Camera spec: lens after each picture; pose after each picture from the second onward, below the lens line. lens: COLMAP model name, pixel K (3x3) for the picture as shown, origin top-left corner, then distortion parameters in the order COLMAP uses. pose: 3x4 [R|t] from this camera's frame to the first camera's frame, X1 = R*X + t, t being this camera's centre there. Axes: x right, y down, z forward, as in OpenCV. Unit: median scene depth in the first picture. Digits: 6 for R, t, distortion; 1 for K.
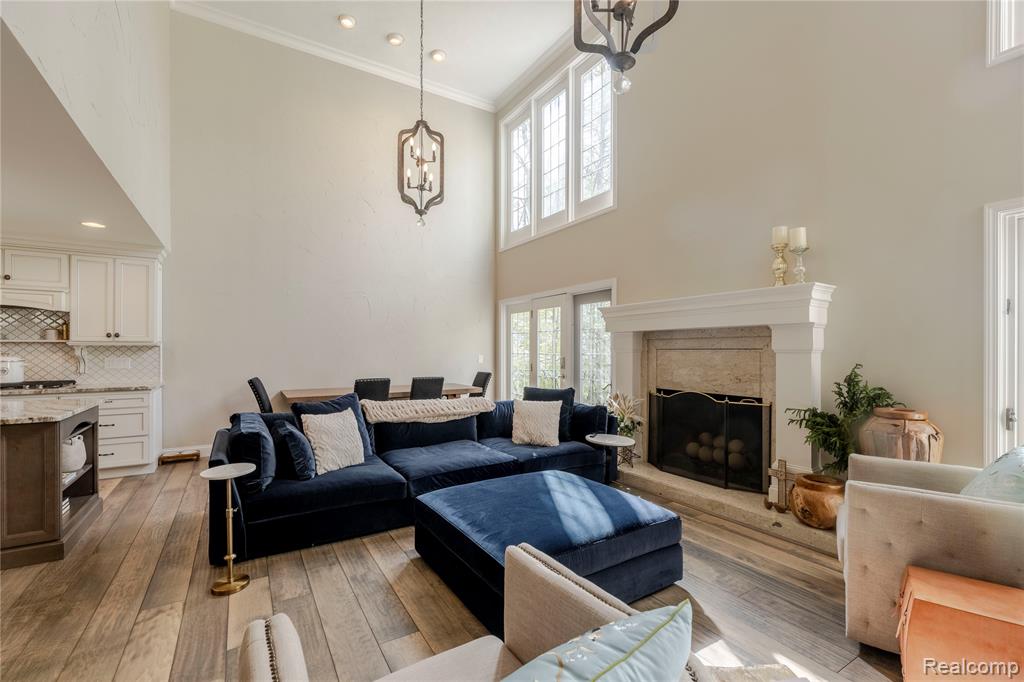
lens RADIAL K [[431.6, 0, 485.9], [0, 431.6, 352.0], [0, 0, 1]] dist [-0.003324, -0.000348]
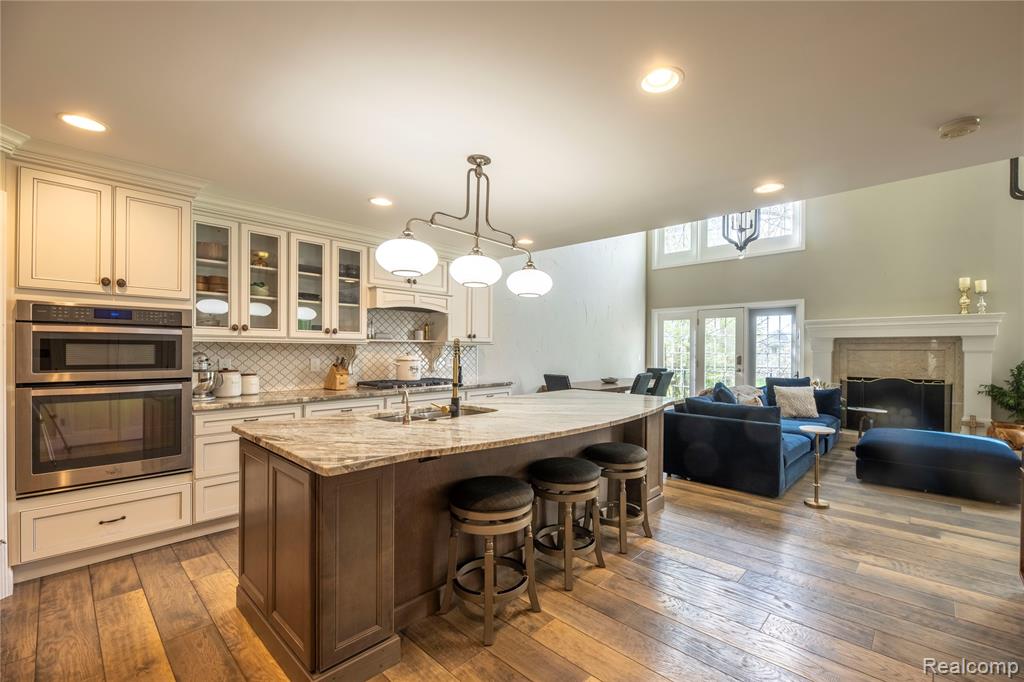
lens RADIAL K [[431.6, 0, 485.9], [0, 431.6, 352.0], [0, 0, 1]] dist [-0.003324, -0.000348]
pose [[0.965060, 0.000851, 0.262027, -1.190096], [-0.001941, 0.999990, 0.003903, -0.003128], [-0.262021, -0.004275, 0.965053, -0.098981]]
